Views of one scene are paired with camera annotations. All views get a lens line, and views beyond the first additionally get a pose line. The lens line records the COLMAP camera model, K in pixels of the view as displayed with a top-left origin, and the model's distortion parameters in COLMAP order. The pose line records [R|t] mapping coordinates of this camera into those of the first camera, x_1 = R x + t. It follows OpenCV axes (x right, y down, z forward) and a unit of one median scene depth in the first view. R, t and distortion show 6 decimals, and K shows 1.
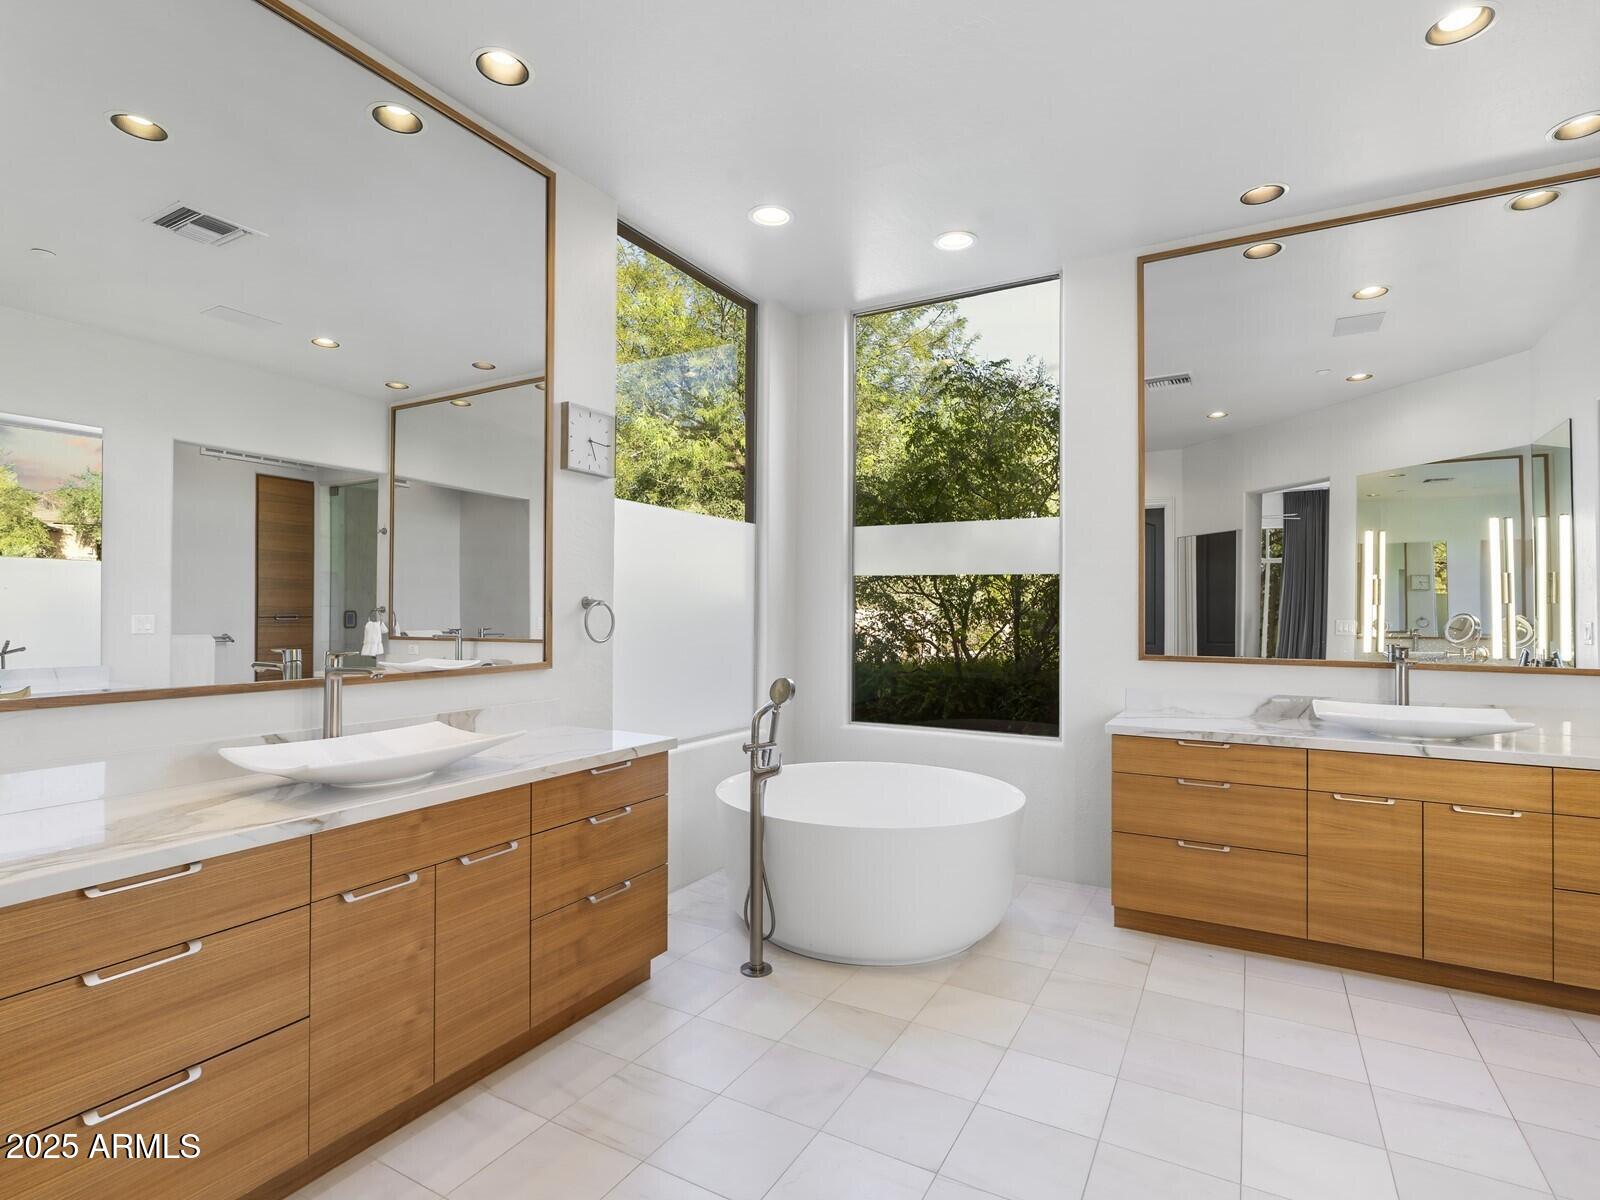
lens RADIAL K [[807.8, 0, 805.1], [0, 807.8, 599.6], [0, 0, 1]] dist [-0.004205, -0.000234]
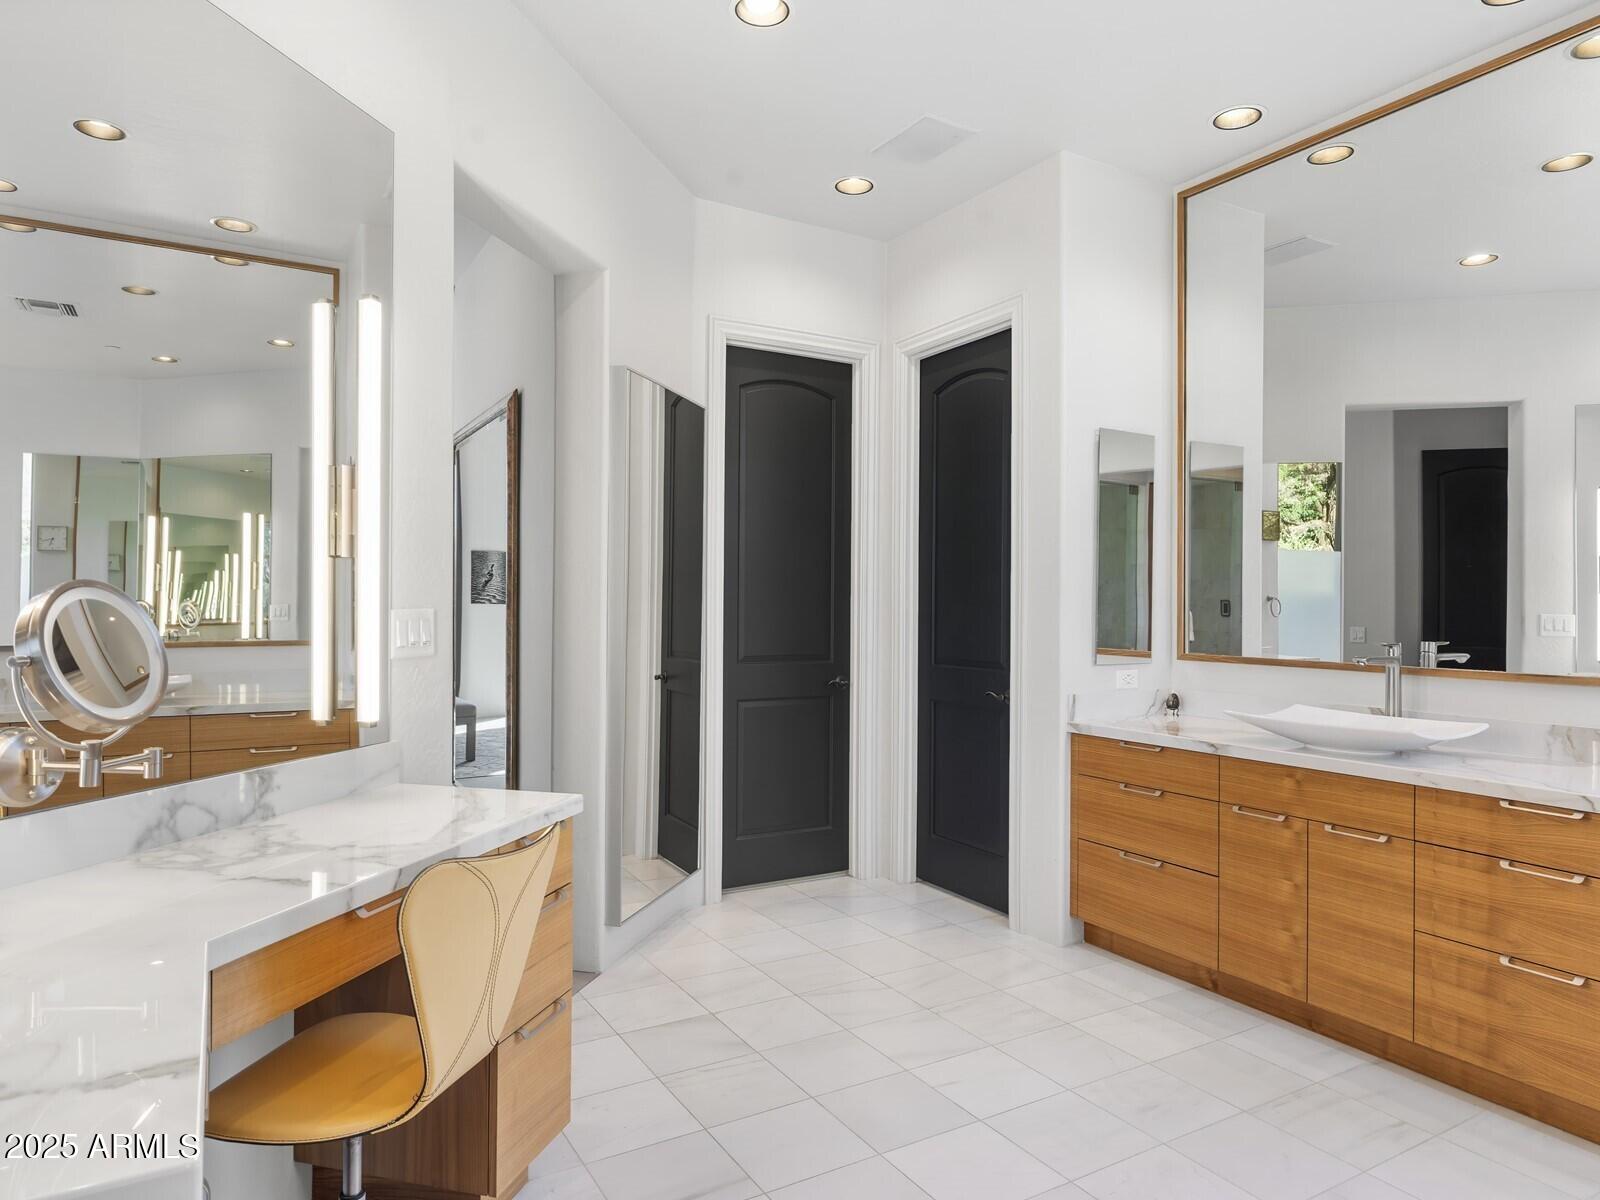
lens RADIAL K [[990.5, 0, 800.0], [0, 990.5, 600.0], [0, 0, 1]] dist [-0.004258, -0.001787]
pose [[-0.503508, -0.009629, -0.863937, 0.898175], [0.002806, 0.999914, -0.012780, 0.016868], [0.863986, -0.008859, -0.503438, 0.829011]]
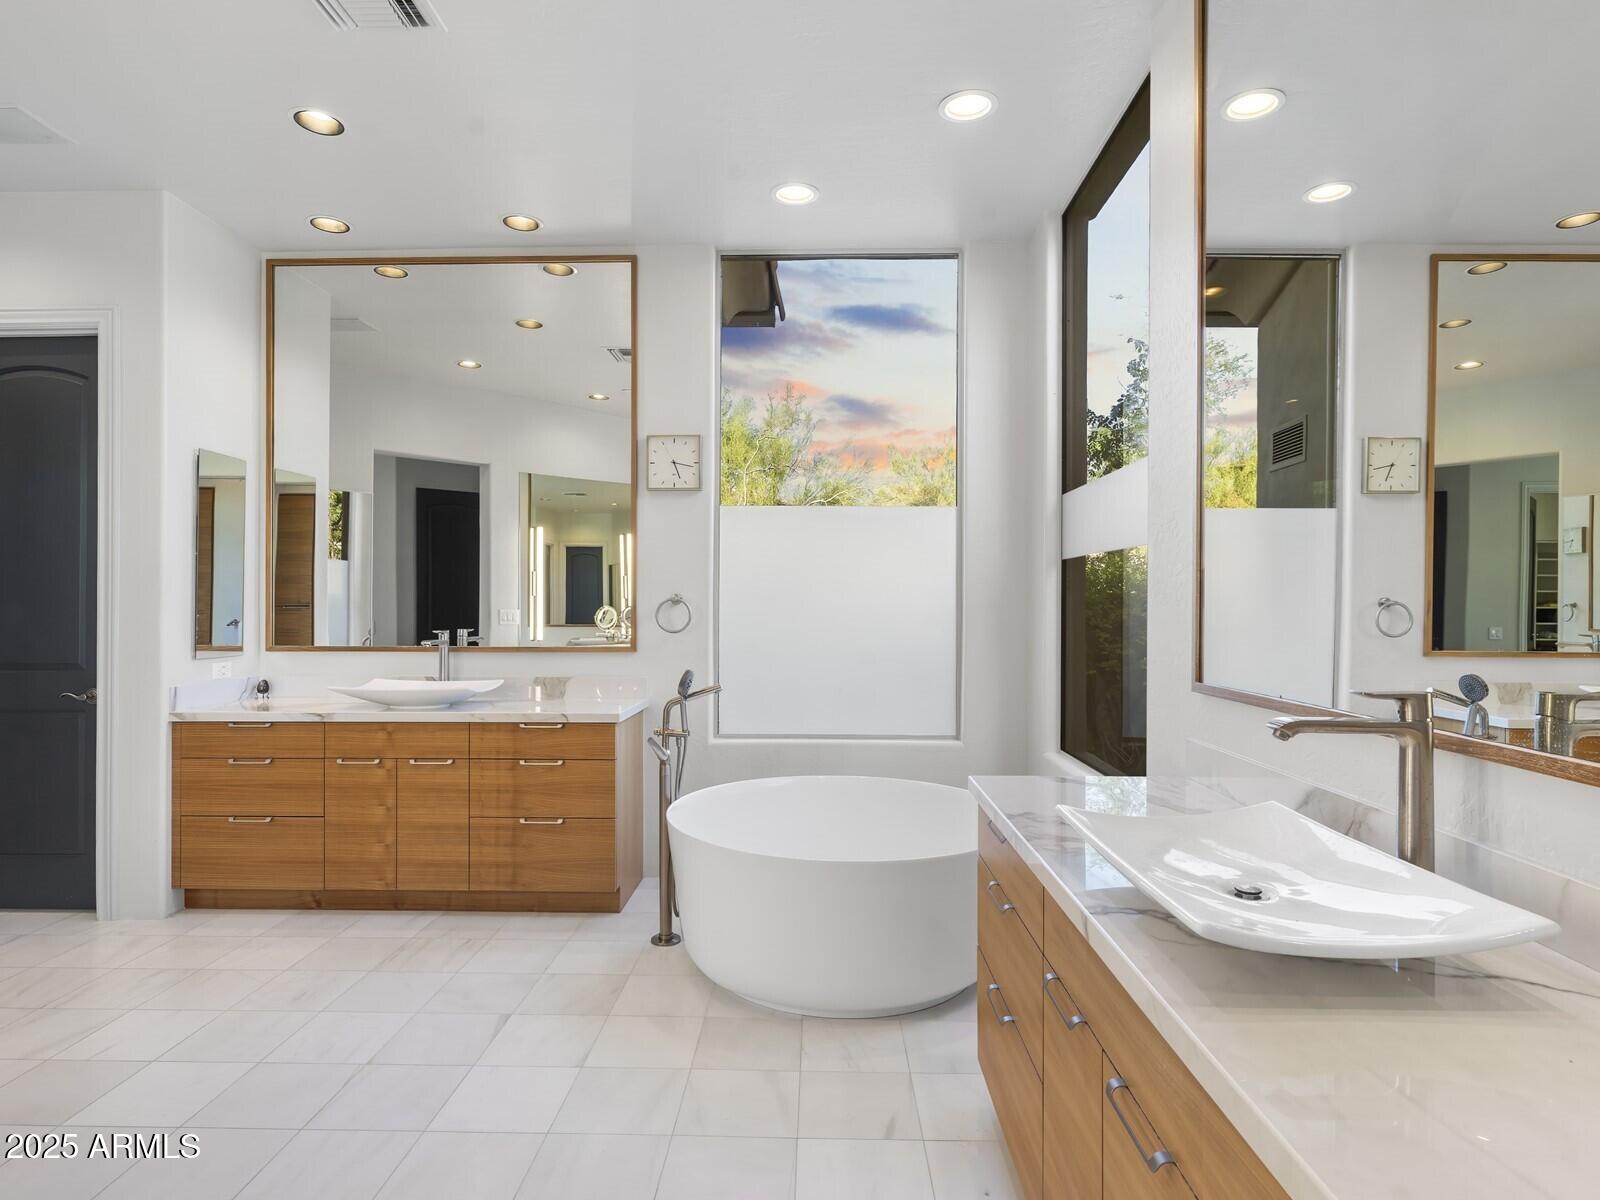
lens RADIAL K [[868.5, 0, 797.4], [0, 868.5, 604.2], [0, 0, 1]] dist [-0.000776, -0.000040]
pose [[0.469117, -0.003647, -0.883129, 1.147814], [0.011946, 0.999926, 0.002217, 0.013023], [0.883055, -0.011589, 0.469126, 0.680149]]
